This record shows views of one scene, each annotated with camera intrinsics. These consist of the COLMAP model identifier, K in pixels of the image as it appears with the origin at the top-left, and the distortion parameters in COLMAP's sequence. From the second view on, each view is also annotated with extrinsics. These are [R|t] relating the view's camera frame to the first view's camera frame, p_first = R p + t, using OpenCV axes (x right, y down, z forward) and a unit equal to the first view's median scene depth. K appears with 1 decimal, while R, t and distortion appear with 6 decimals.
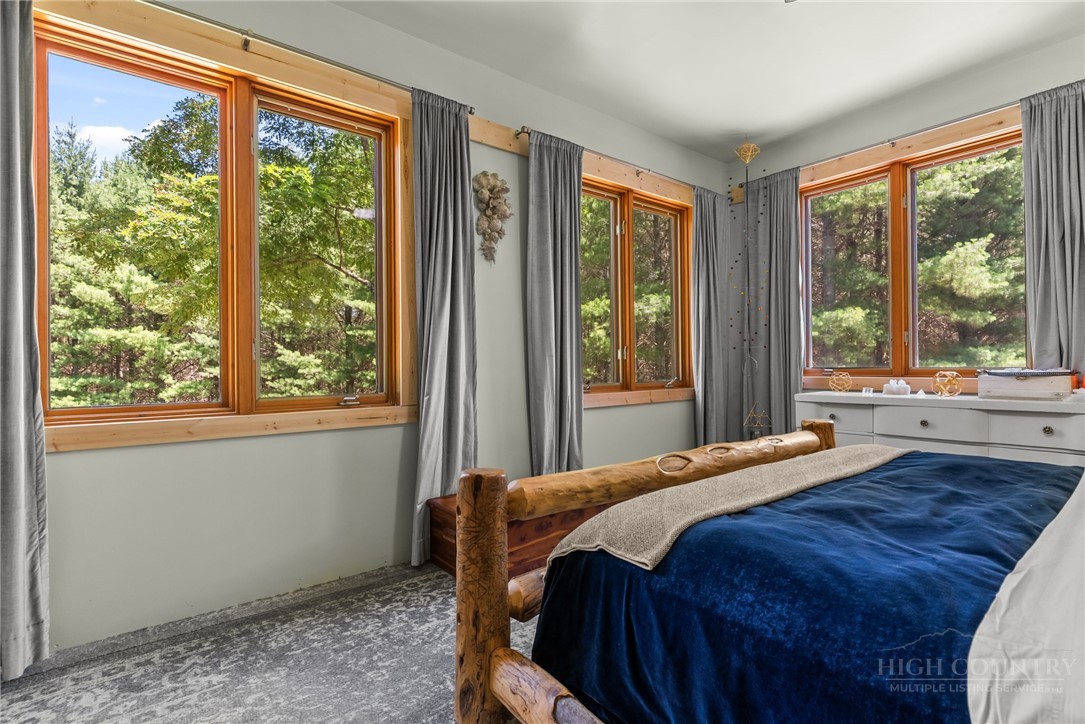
lens RADIAL K [[524.1, 0, 544.8], [0, 524.1, 362.6], [0, 0, 1]] dist [0.000387, -0.000026]
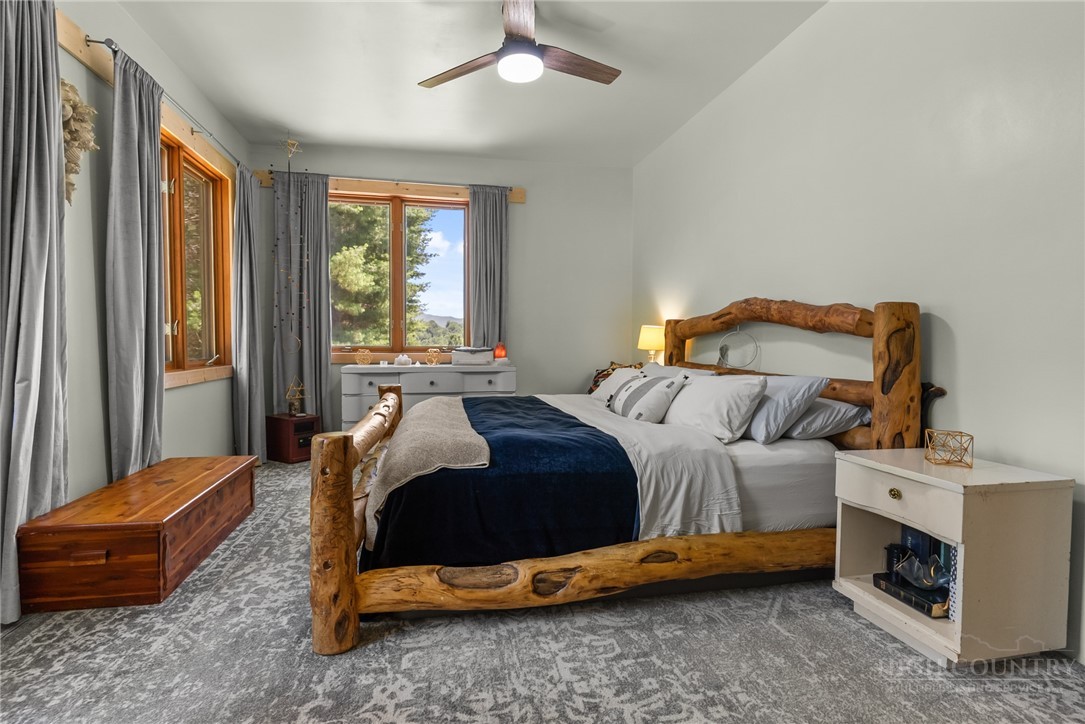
lens RADIAL K [[524.1, 0, 549.1], [0, 524.1, 361.1], [0, 0, 1]] dist [0.000387, -0.000026]
pose [[0.433966, -0.019696, 0.900714, -0.443860], [-0.014787, 0.999471, 0.028980, 0.003427], [-0.900808, -0.025895, 0.433445, 0.040439]]
